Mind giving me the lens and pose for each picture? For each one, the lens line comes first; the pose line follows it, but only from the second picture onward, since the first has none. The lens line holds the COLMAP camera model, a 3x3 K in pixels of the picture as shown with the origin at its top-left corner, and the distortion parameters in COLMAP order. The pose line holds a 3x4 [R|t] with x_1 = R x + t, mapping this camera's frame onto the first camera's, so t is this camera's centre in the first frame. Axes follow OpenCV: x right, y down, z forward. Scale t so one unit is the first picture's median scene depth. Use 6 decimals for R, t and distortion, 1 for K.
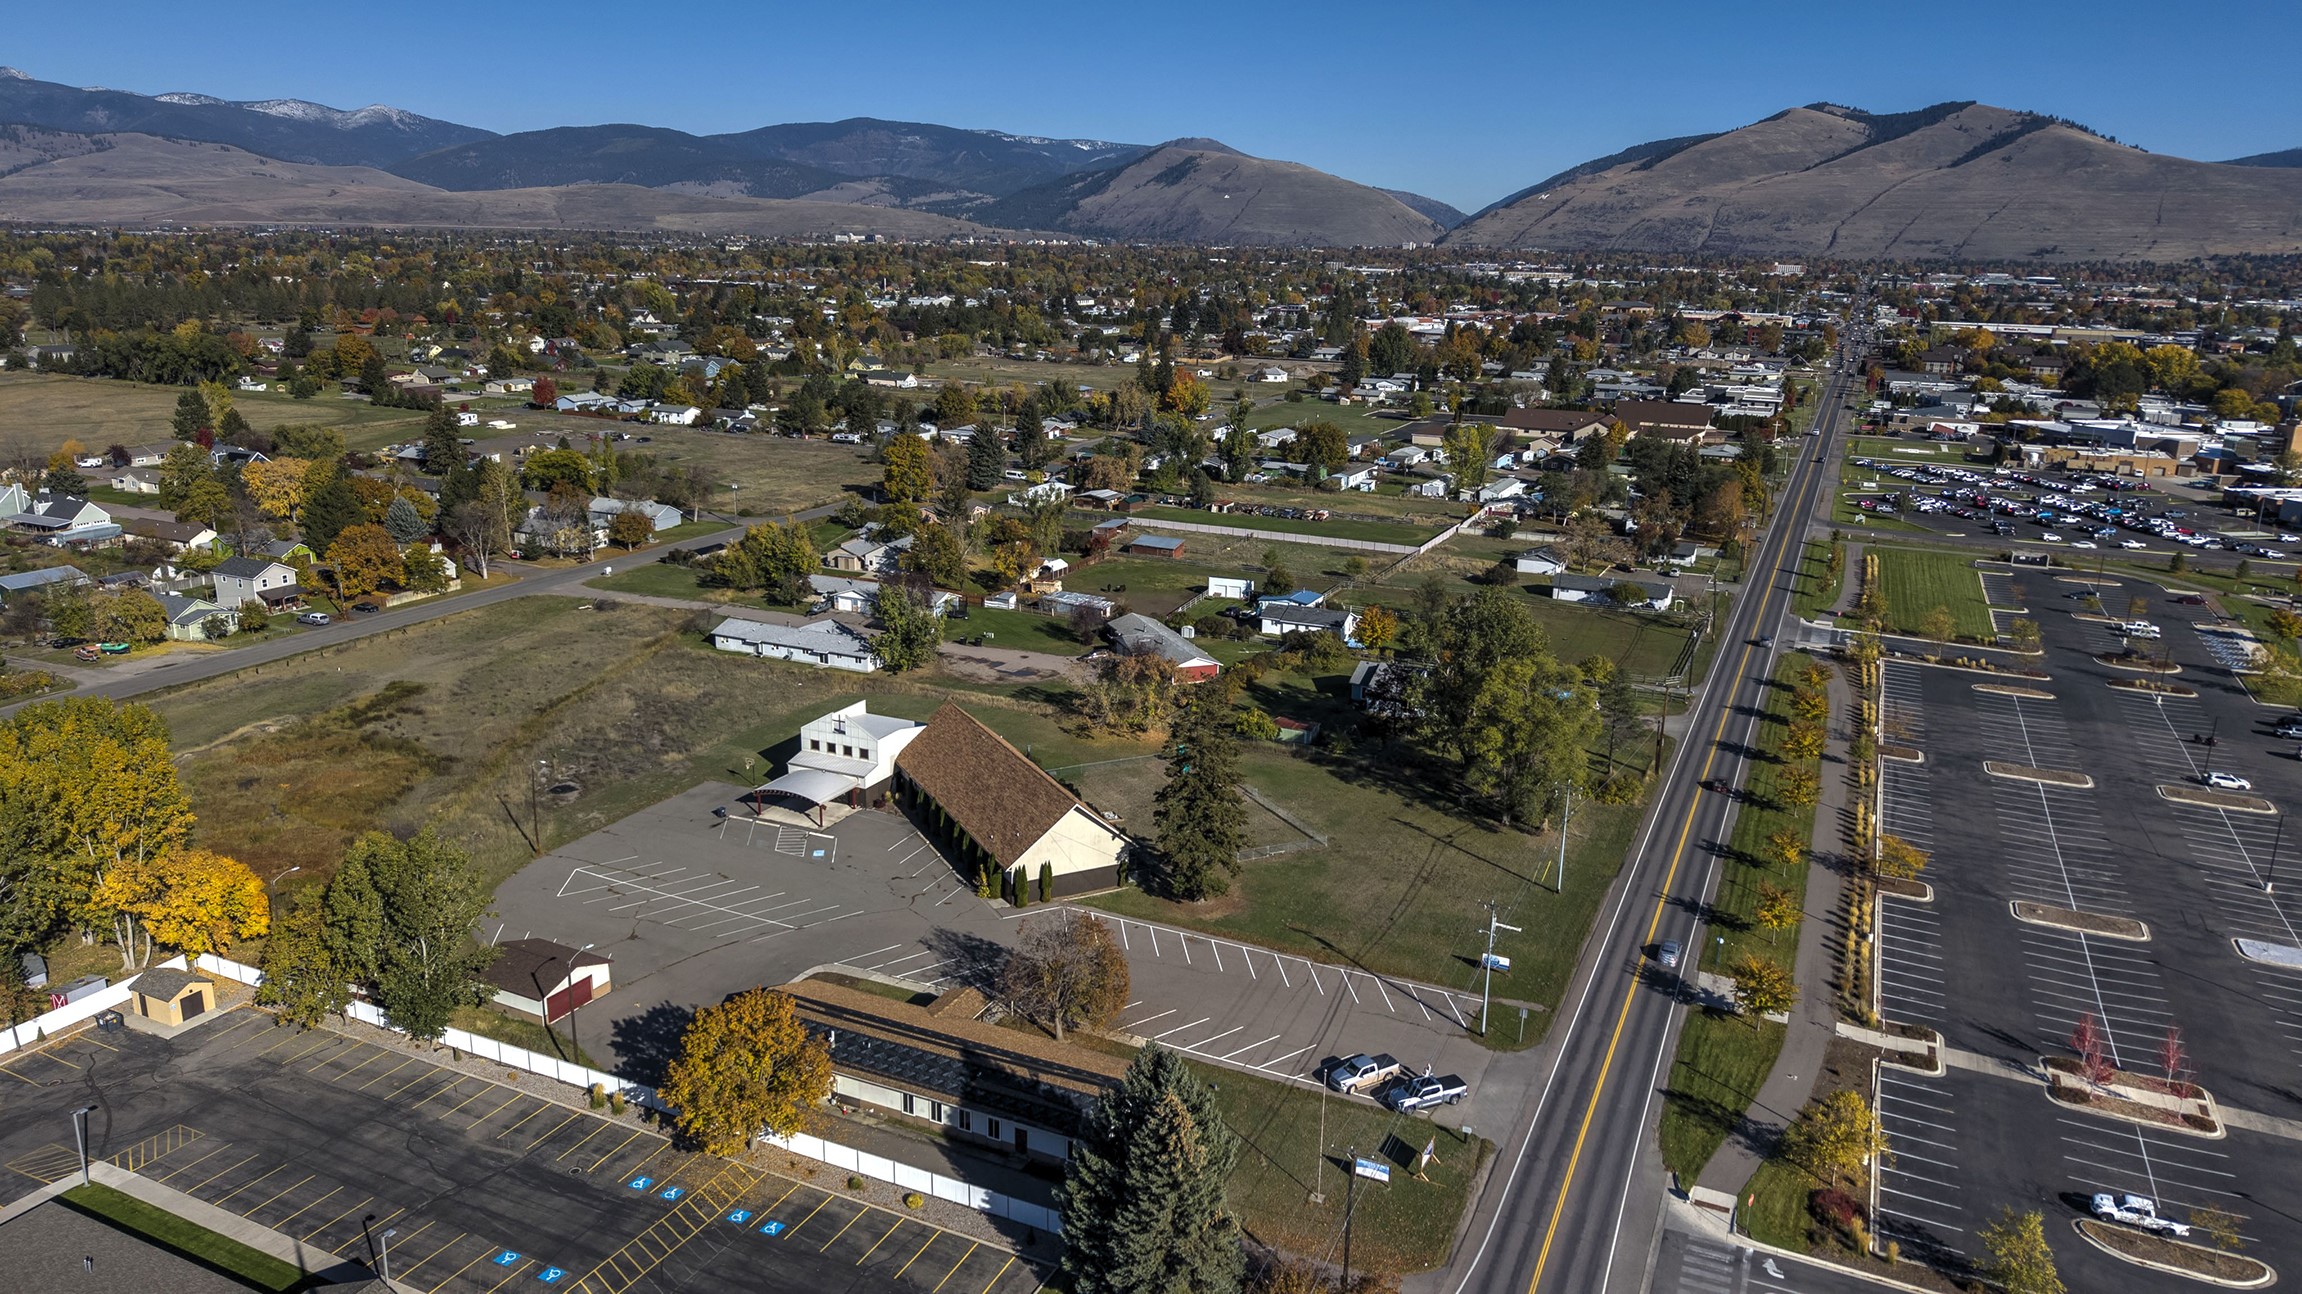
lens RADIAL K [[1544.3, 0, 1165.7], [0, 1544.3, 661.6], [0, 0, 1]] dist [0.020872, -0.020914]
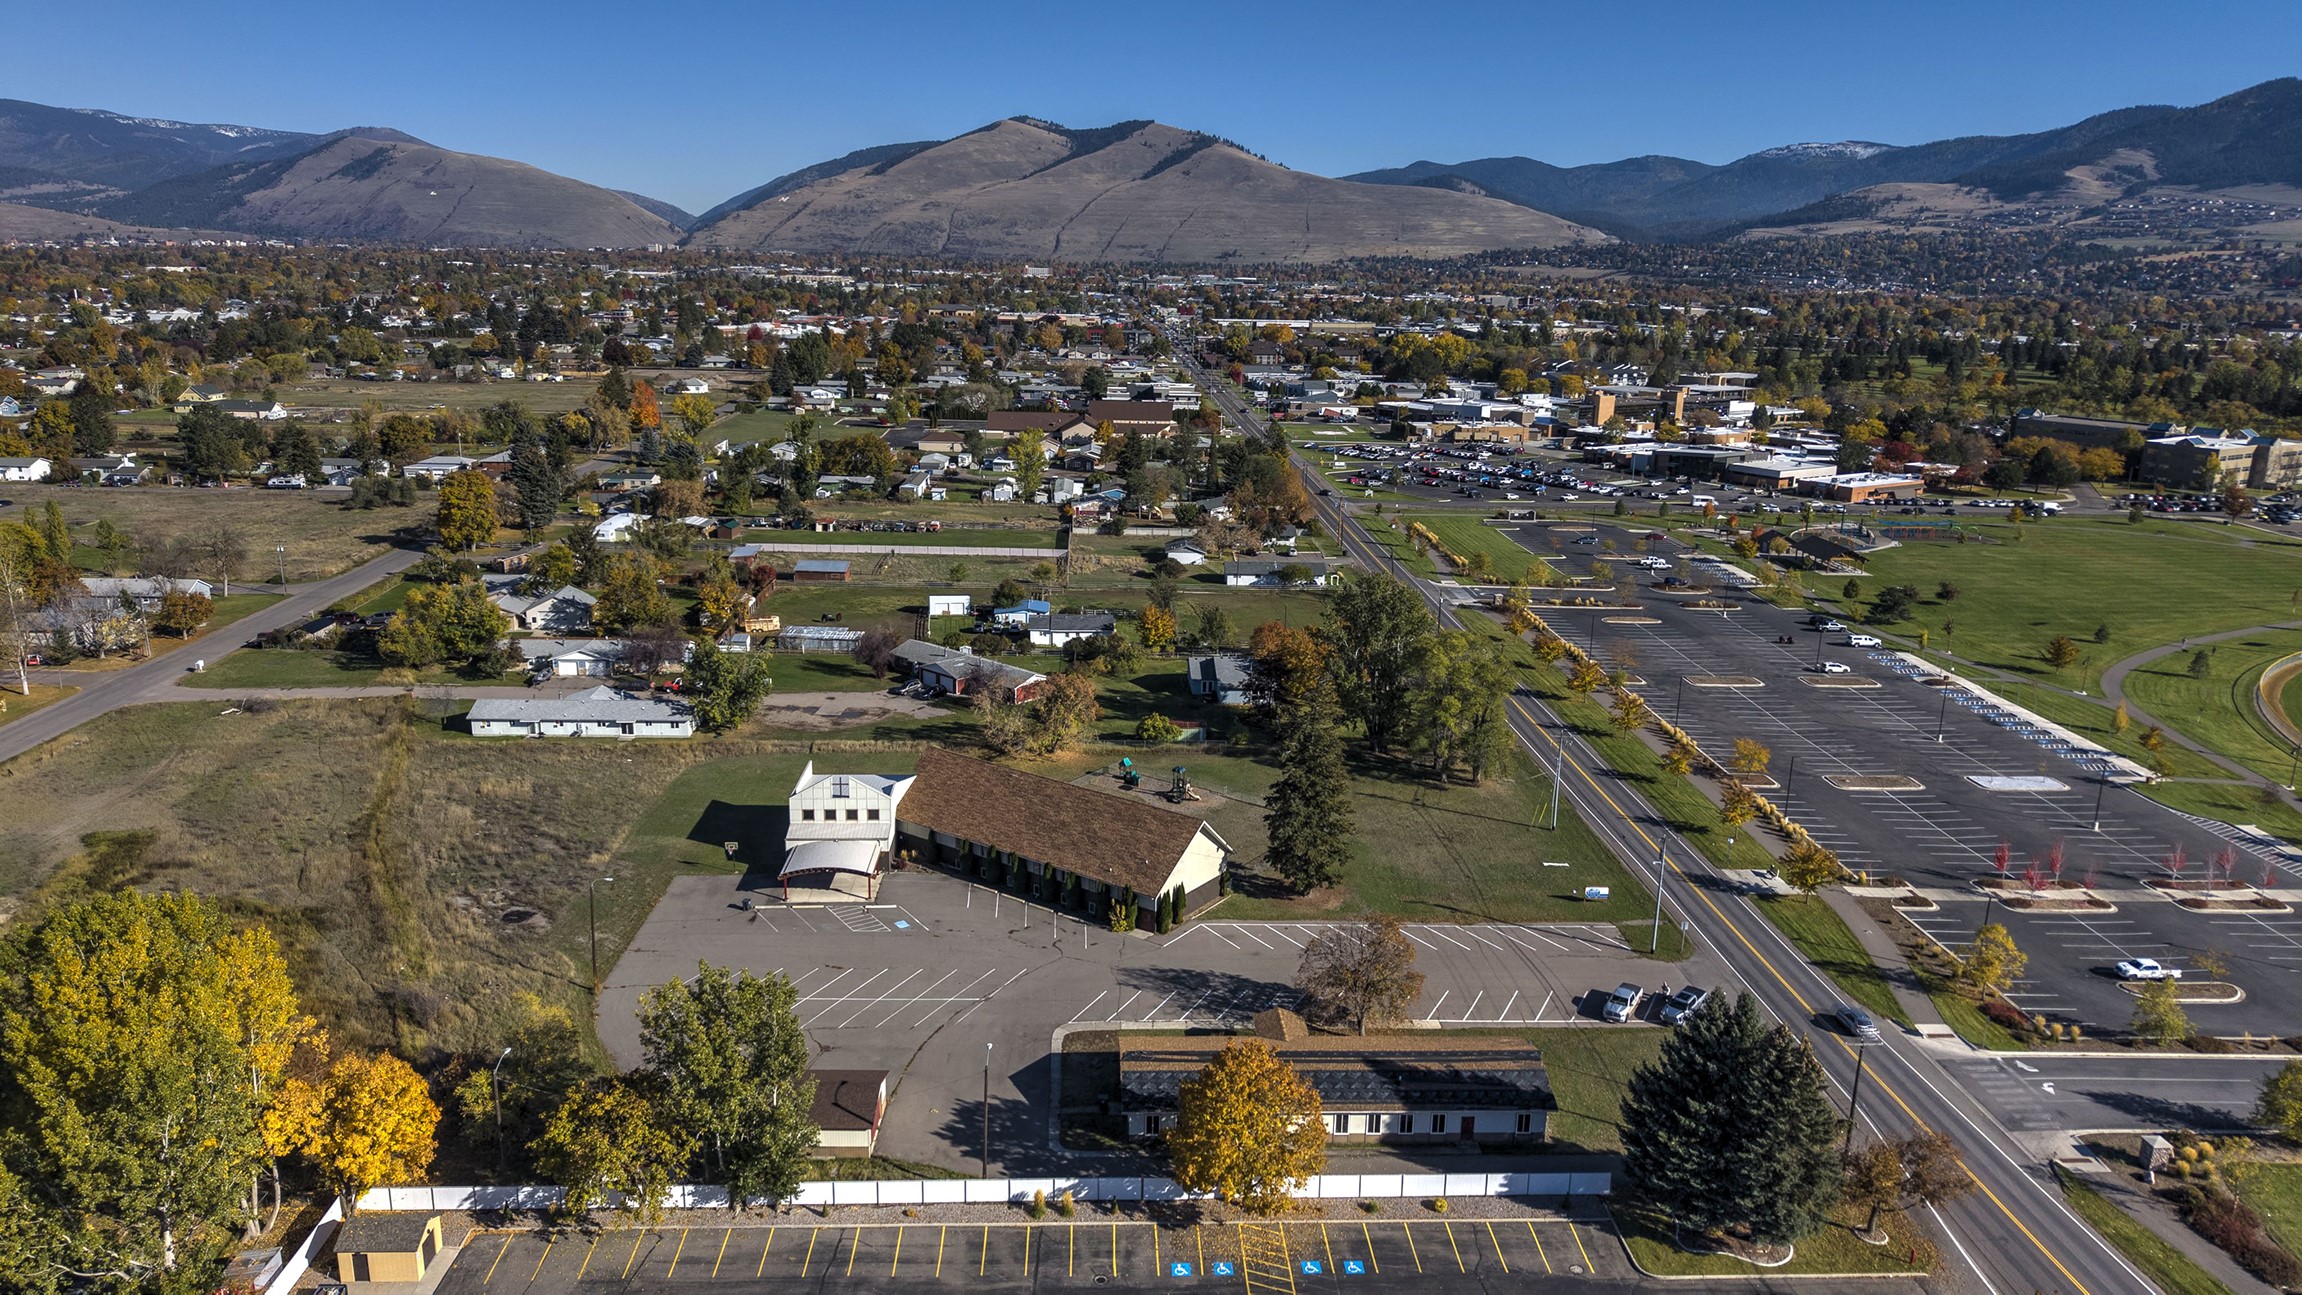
lens RADIAL K [[1544.3, 0, 1165.7], [0, 1544.3, 662.1], [0, 0, 1]] dist [0.020872, -0.020914]
pose [[0.887082, -0.120306, 0.445659, -0.332866], [0.120658, 0.992307, 0.027707, -0.026808], [-0.445564, 0.029194, 0.894774, 0.068246]]
